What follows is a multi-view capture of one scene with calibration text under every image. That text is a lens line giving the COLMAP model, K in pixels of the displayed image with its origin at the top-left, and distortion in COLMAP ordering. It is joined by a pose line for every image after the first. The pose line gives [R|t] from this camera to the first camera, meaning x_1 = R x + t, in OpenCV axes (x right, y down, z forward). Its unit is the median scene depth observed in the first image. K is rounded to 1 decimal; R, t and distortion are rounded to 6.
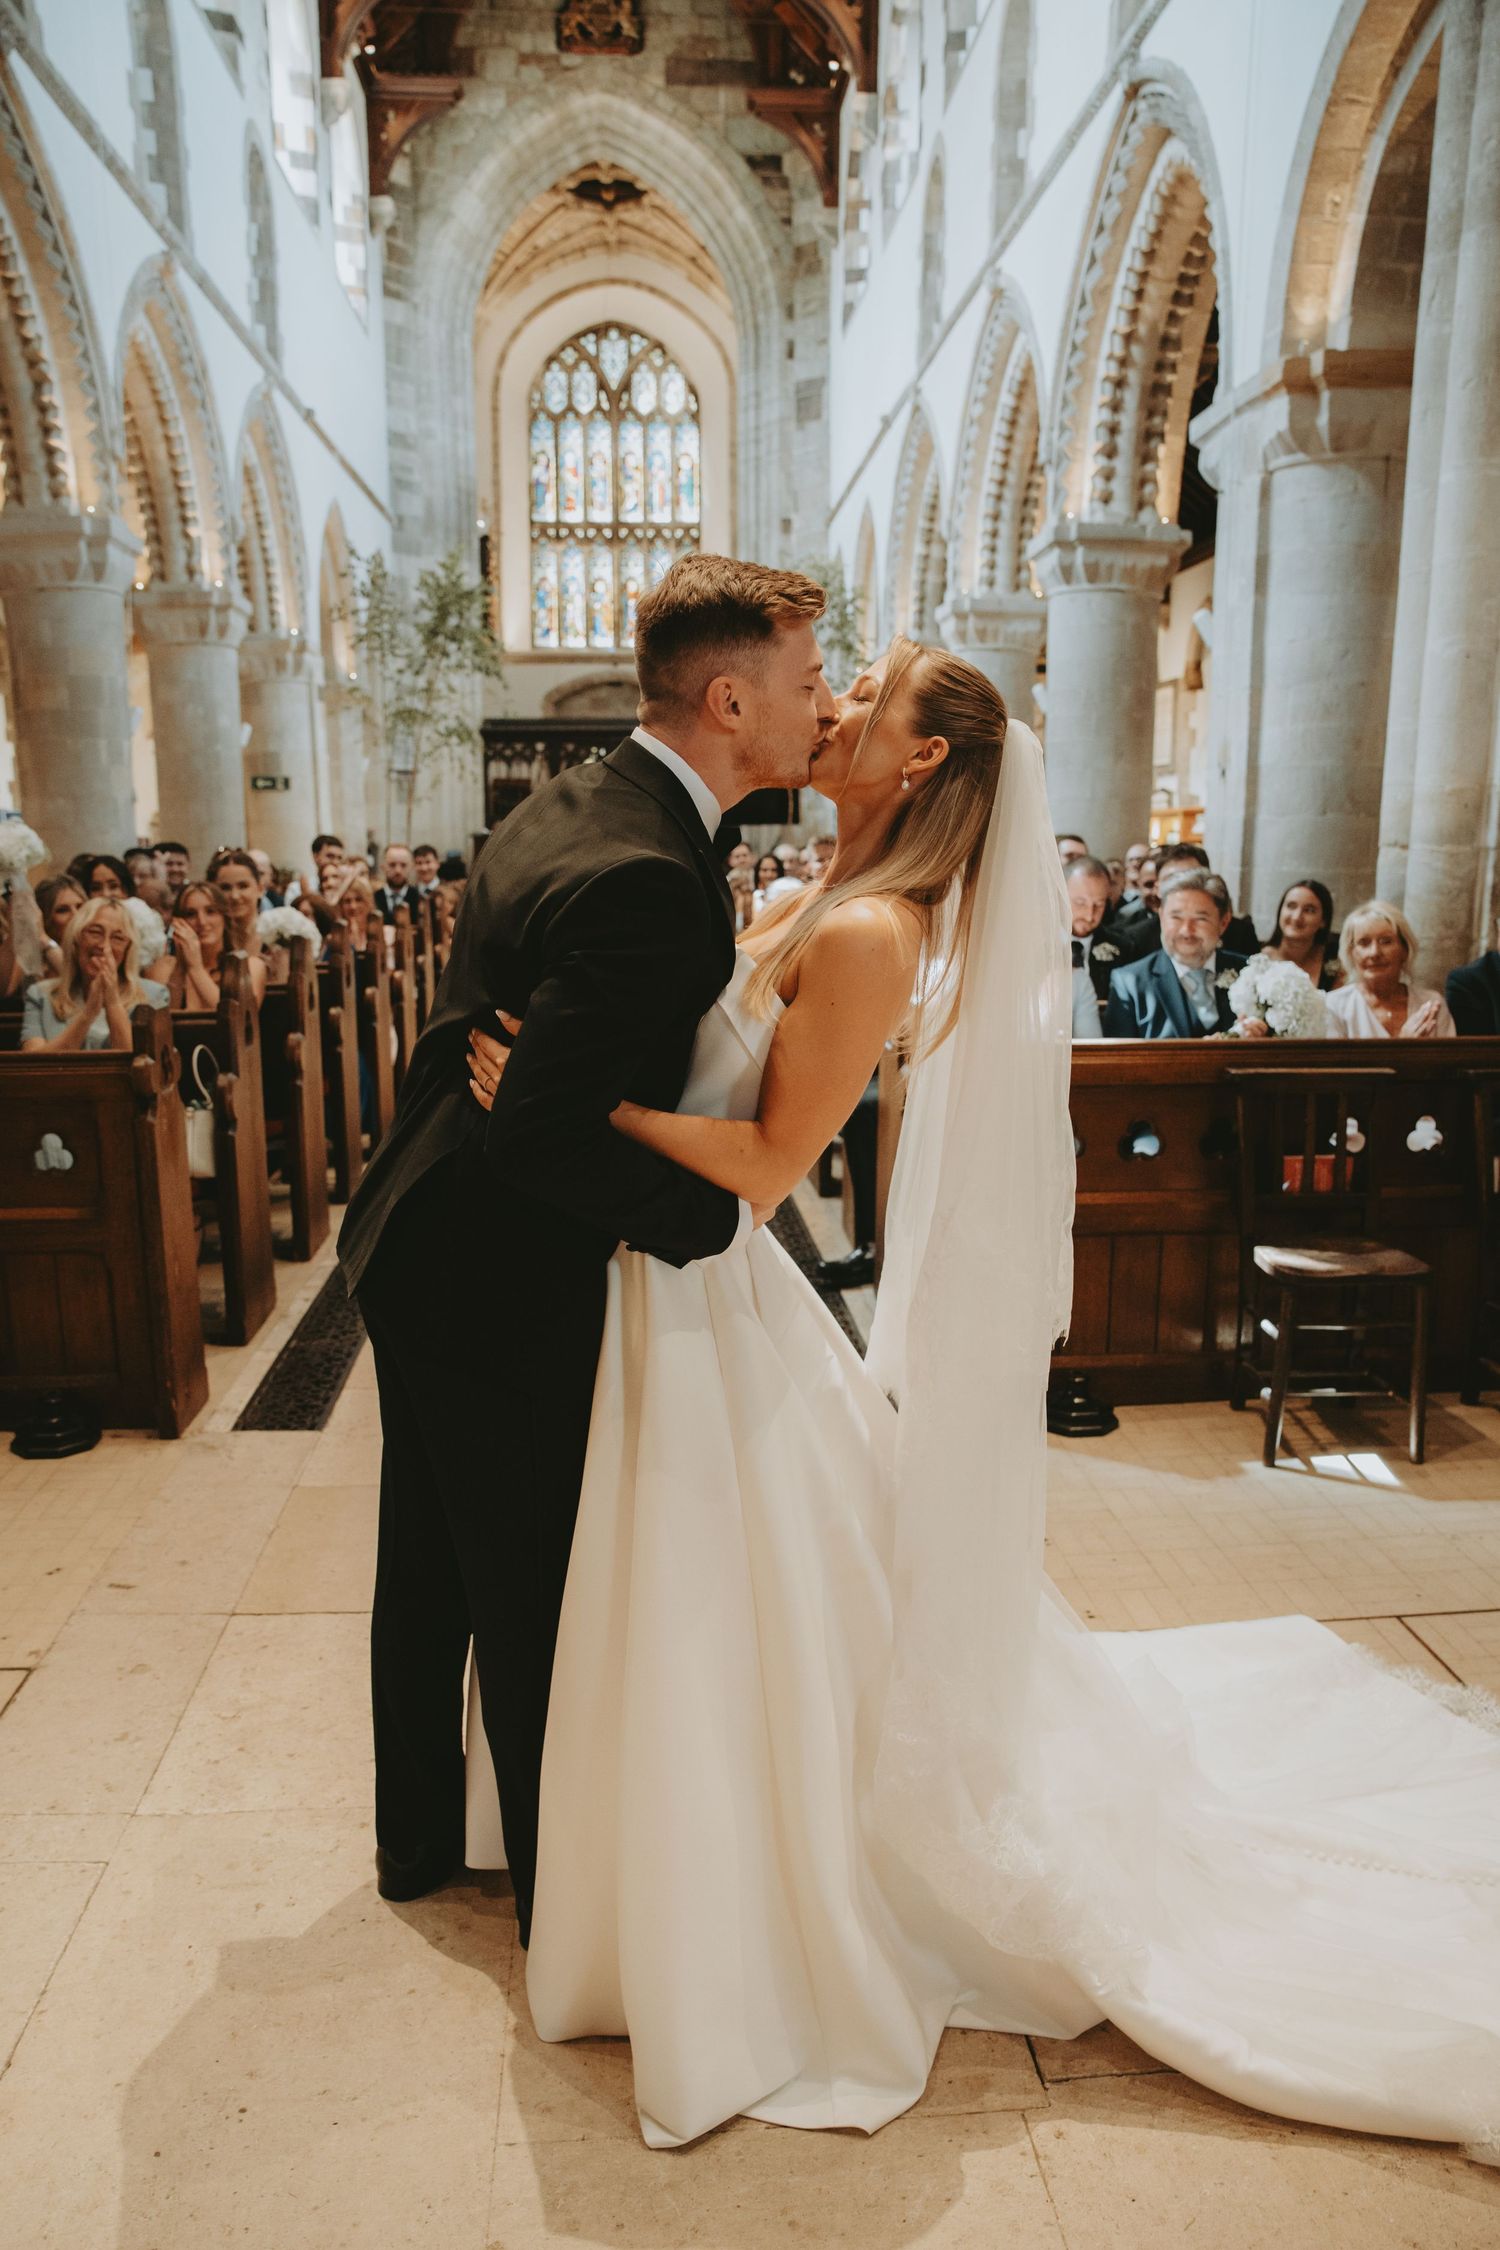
lens RADIAL K [[1598.4, 0, 754.7], [0, 1598.4, 1199.8], [0, 0, 1]] dist [-0.123119, 0.080424]
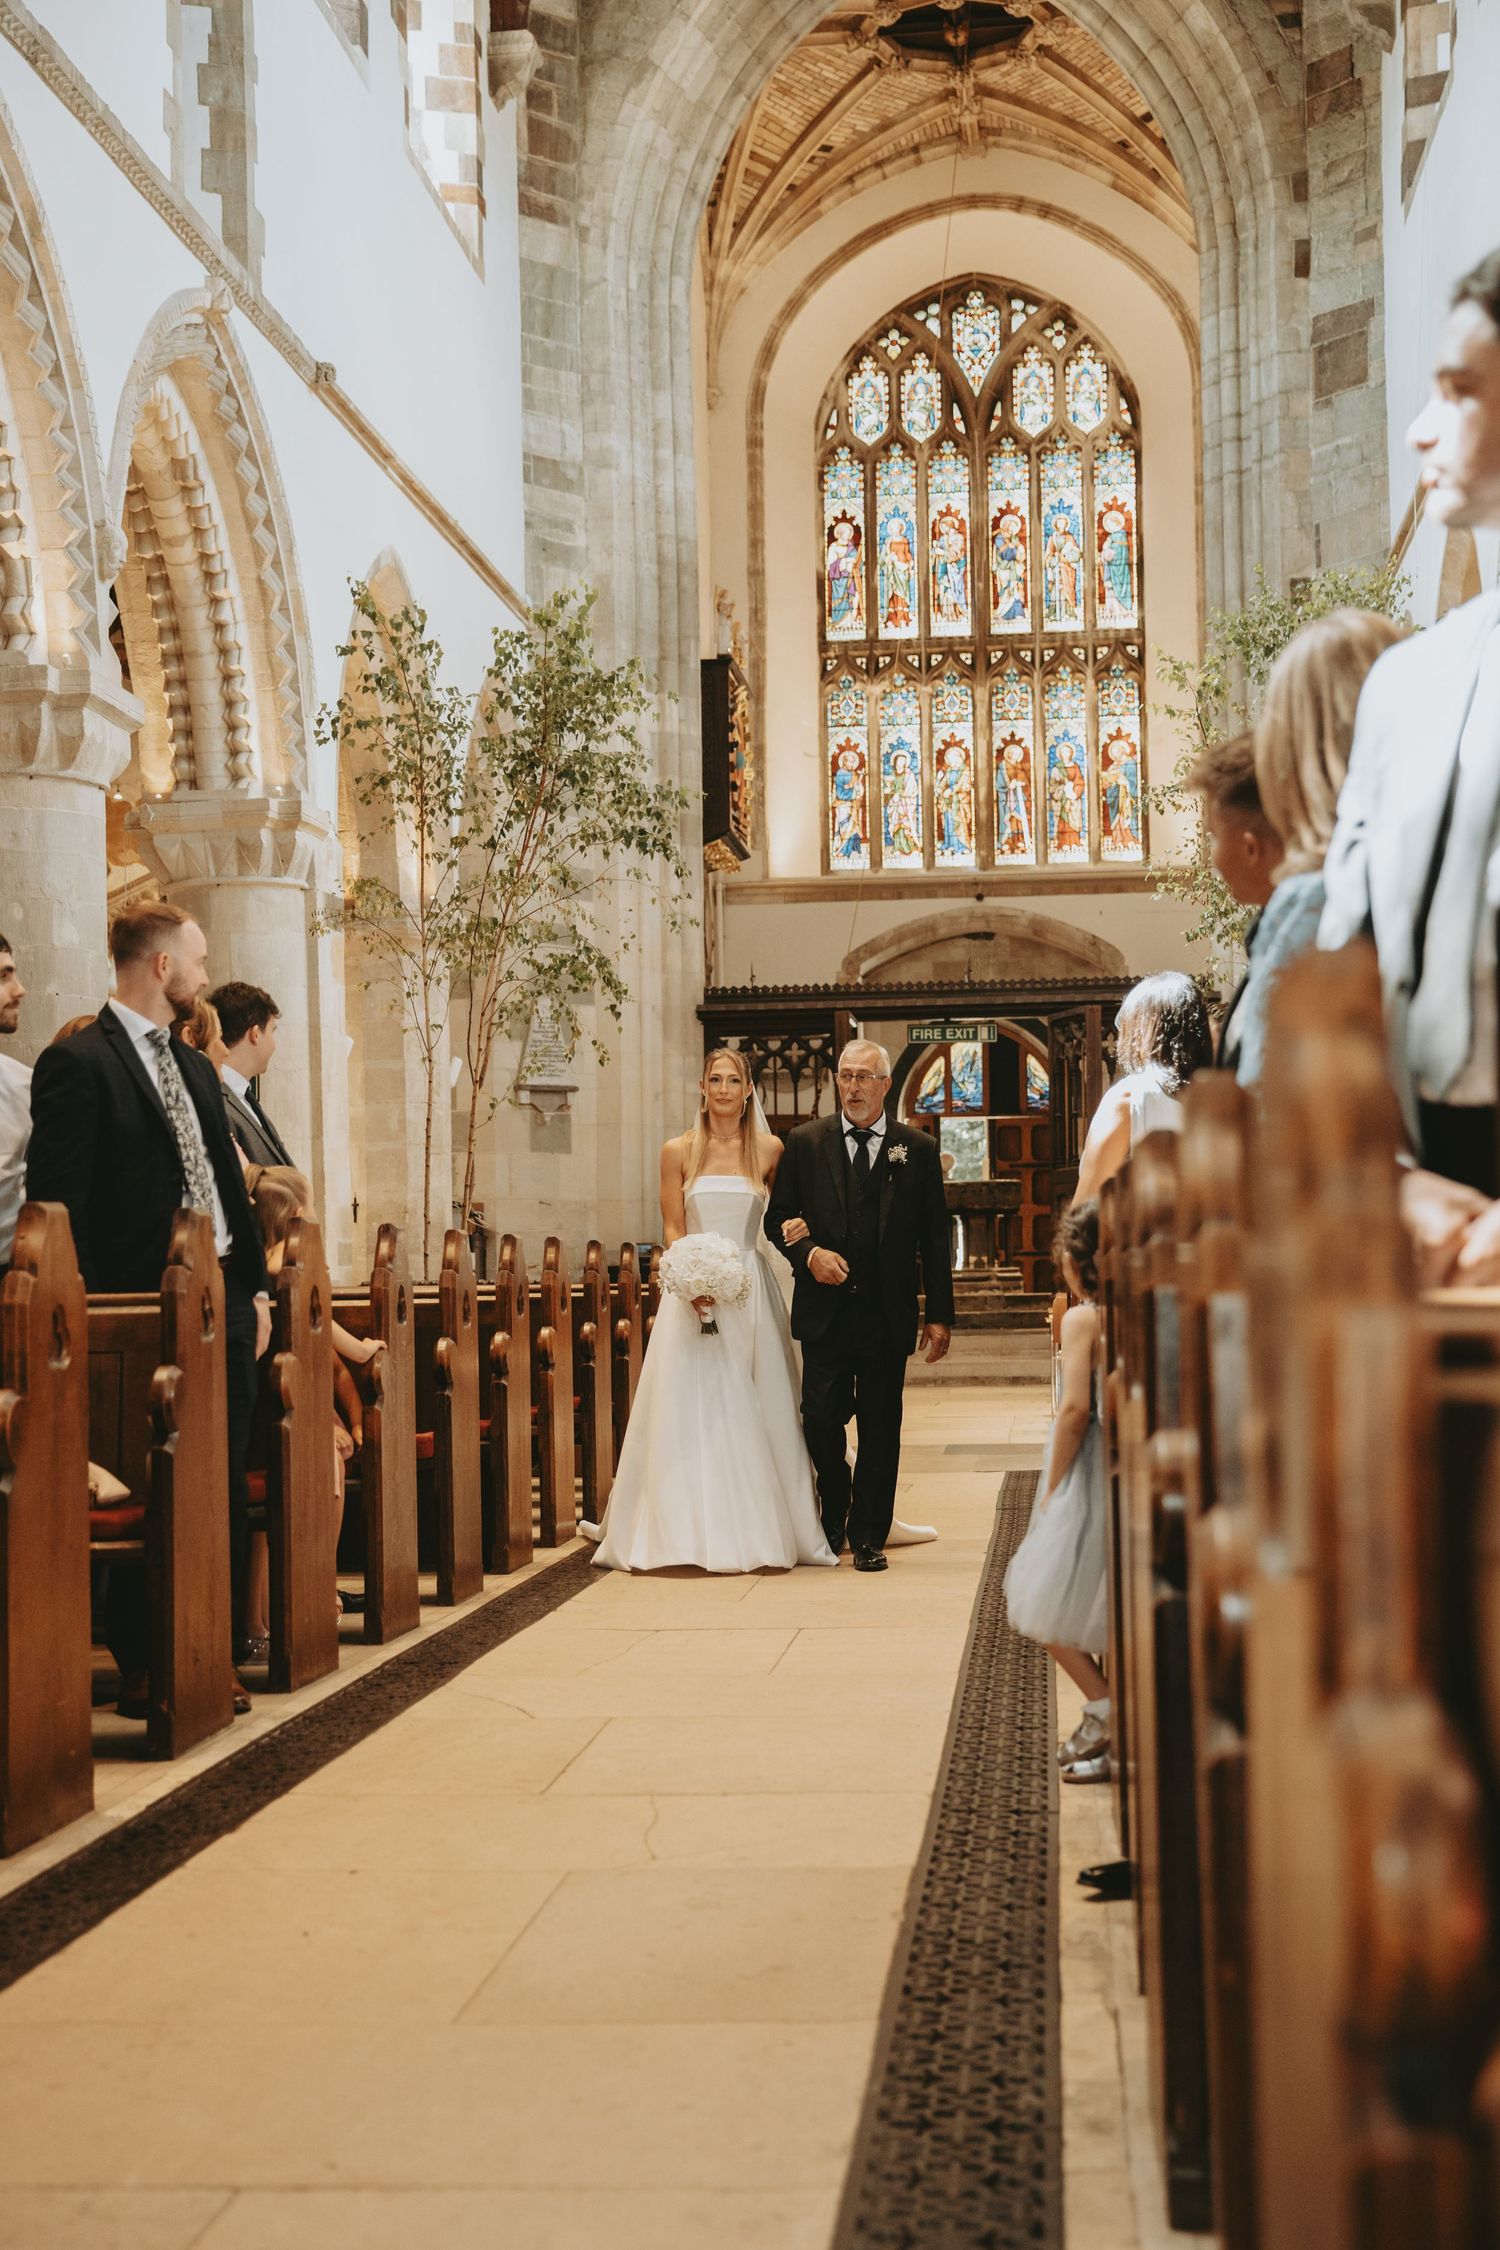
lens RADIAL K [[2901.1, 0, 746.0], [0, 2901.1, 1172.3], [0, 0, 1]] dist [0.073968, 0.000000]
pose [[0.982274, -0.023516, -0.185968, 0.016168], [-0.024571, 0.967386, -0.252113, -0.011300], [0.185831, 0.252213, 0.949661, 0.132842]]
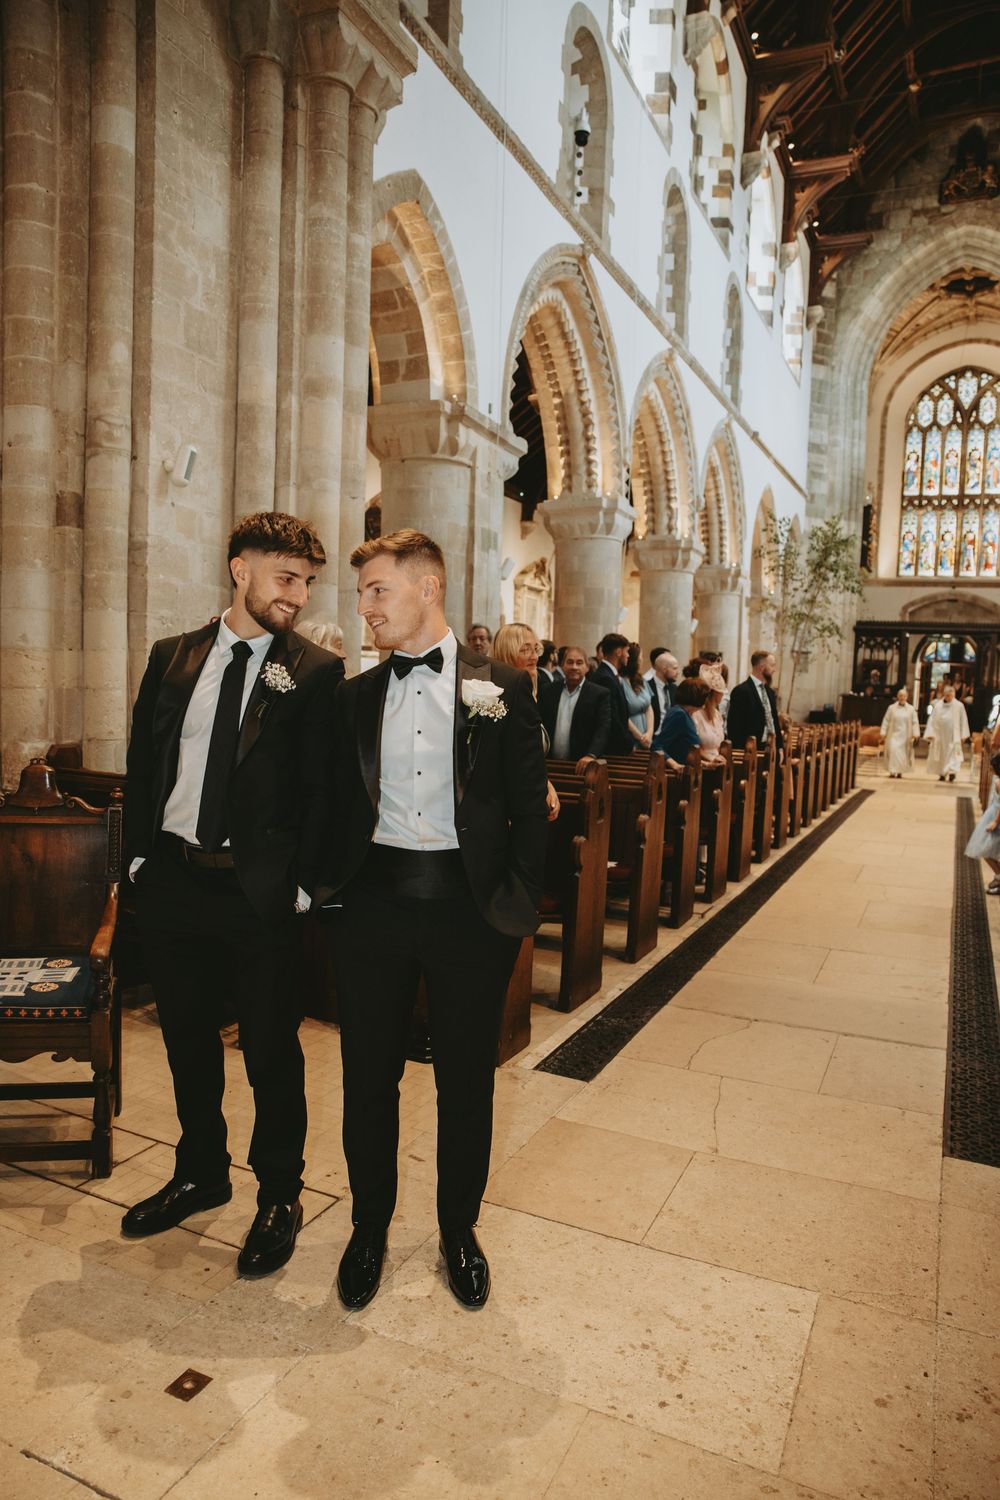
lens RADIAL K [[1011.1, 0, 479.5], [0, 1011.1, 759.6], [0, 0, 1]] dist [-0.111593, 0.074420]
pose [[0.859607, 0.077290, -0.505076, 0.013667], [-0.155363, 0.981227, -0.114263, -0.004334], [0.486763, 0.176692, 0.855477, 0.014877]]
